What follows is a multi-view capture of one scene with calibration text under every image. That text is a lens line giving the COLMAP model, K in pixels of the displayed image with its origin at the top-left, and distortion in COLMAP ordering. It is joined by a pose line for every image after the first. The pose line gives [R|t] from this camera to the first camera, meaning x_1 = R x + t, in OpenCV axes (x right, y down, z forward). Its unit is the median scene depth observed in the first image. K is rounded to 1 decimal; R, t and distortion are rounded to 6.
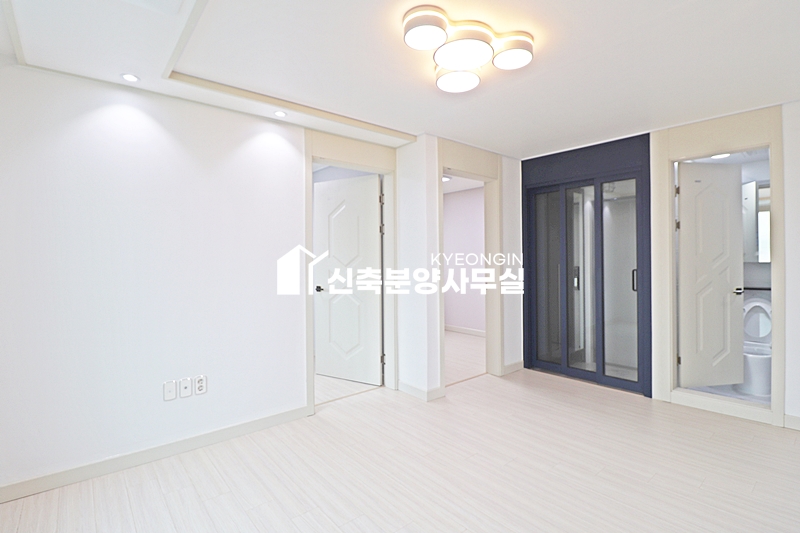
lens RADIAL K [[391.5, 0, 402.2], [0, 391.5, 257.3], [0, 0, 1]] dist [-0.000154, -0.000235]
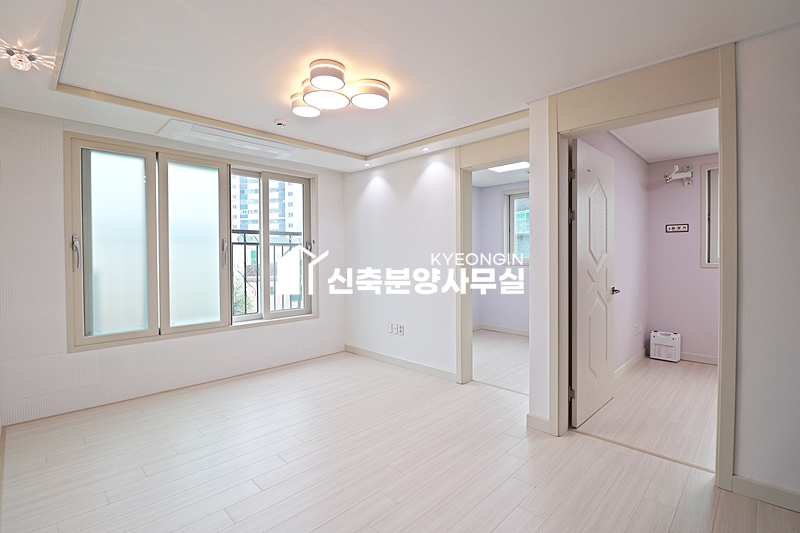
lens RADIAL K [[375.0, 0, 401.2], [0, 375.0, 261.1], [0, 0, 1]] dist [0.002815, -0.015713]
pose [[0.078251, 0.020950, -0.996714, 0.912029], [0.008928, 0.999724, 0.021714, -0.003732], [0.996894, -0.010598, 0.078042, 0.736846]]
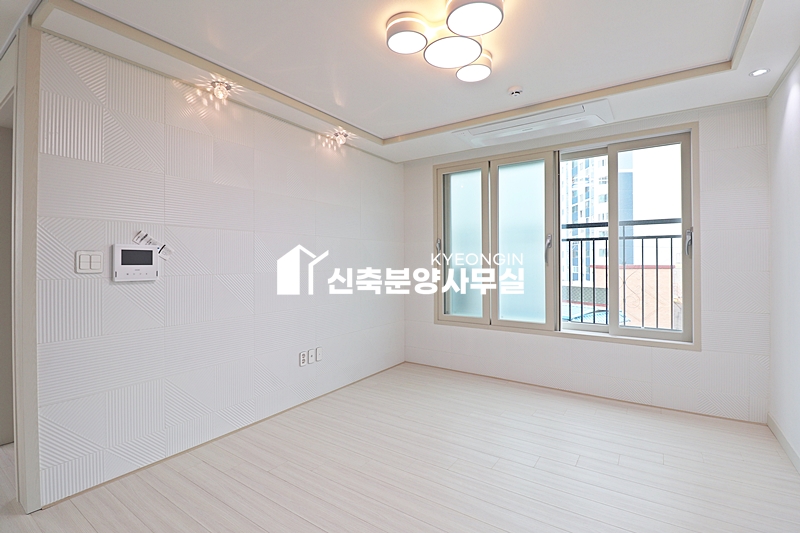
lens RADIAL K [[375.0, 0, 401.2], [0, 375.0, 261.1], [0, 0, 1]] dist [0.002815, -0.015713]
pose [[-0.967501, 0.012082, -0.252577, 0.343538], [0.013037, 0.999913, -0.002107, 0.021768], [0.252530, -0.005331, -0.967574, 1.237456]]
